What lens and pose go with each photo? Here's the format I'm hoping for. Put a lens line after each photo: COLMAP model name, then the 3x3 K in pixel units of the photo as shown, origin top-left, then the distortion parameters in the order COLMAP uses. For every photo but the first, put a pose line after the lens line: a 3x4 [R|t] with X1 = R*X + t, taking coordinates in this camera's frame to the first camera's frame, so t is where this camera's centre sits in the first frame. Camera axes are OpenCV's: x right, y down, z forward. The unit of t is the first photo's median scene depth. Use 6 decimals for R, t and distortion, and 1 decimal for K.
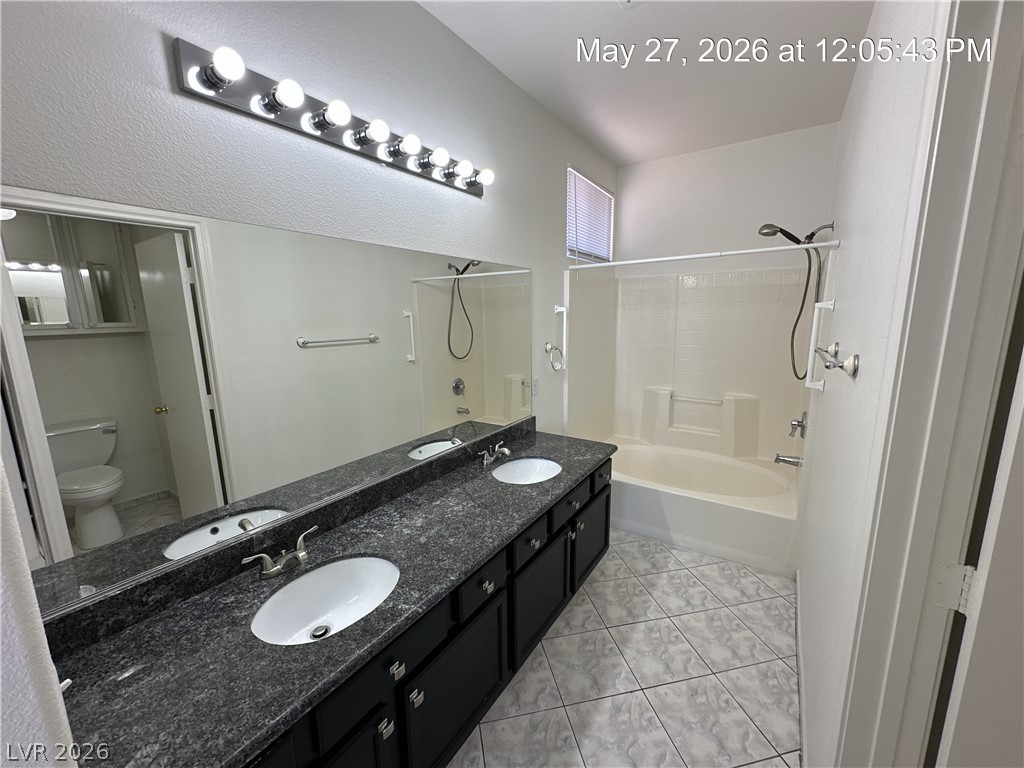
lens RADIAL K [[407.4, 0, 514.4], [0, 407.4, 385.9], [0, 0, 1]] dist [-0.002923, 0.000817]
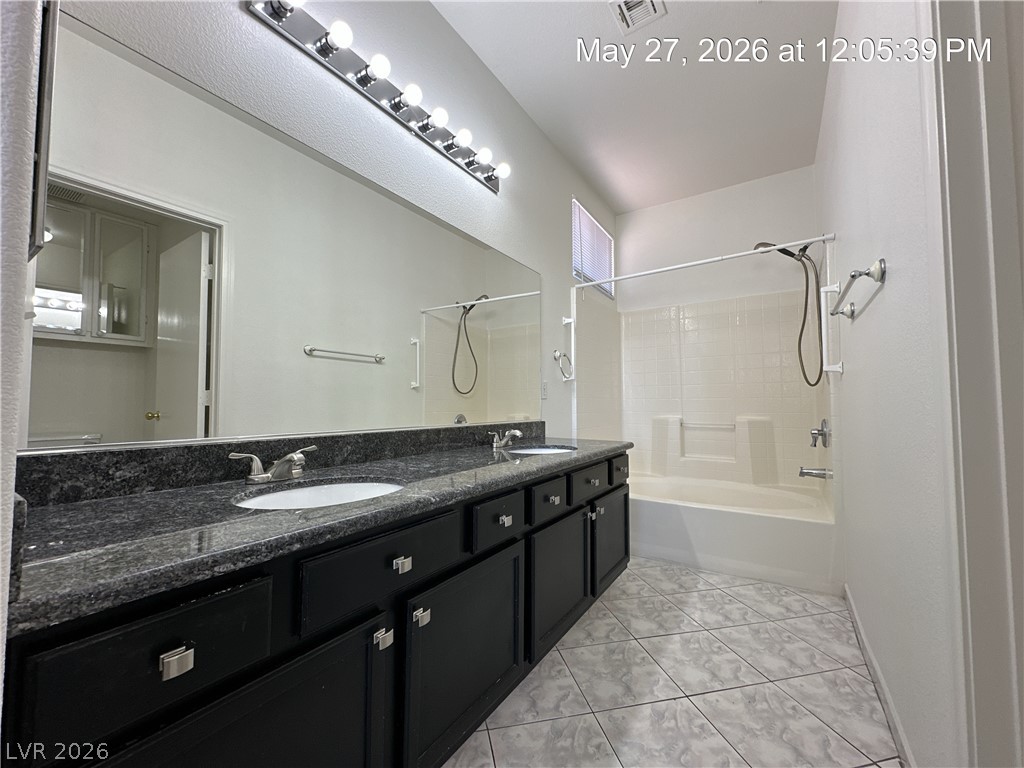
lens RADIAL K [[407.4, 0, 513.8], [0, 407.4, 387.1], [0, 0, 1]] dist [-0.002923, 0.000817]
pose [[0.999908, 0.011778, 0.006719, -0.036710], [-0.010009, 0.975391, -0.220254, 0.265750], [-0.009148, 0.220167, 0.975419, 0.060730]]
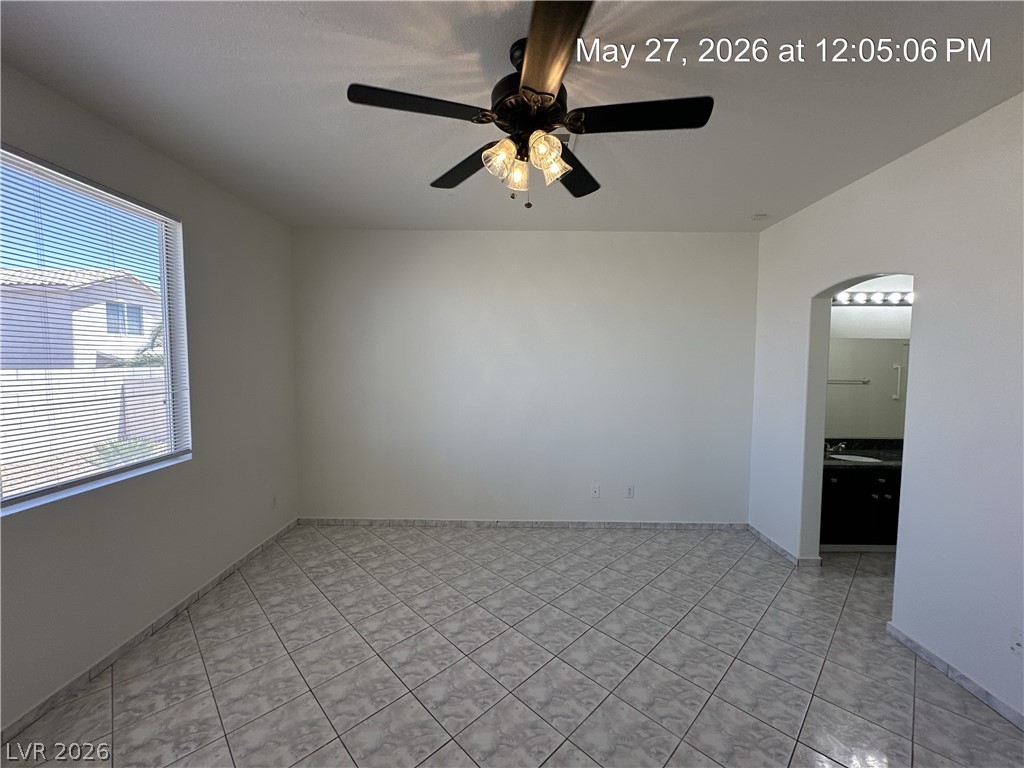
lens RADIAL K [[407.4, 0, 518.3], [0, 407.4, 382.5], [0, 0, 1]] dist [-0.002923, 0.000817]
pose [[0.546739, 0.058852, -0.835233, 0.377330], [-0.161035, 0.986295, -0.035916, 0.259613], [0.821672, 0.154139, 0.548723, -1.569186]]
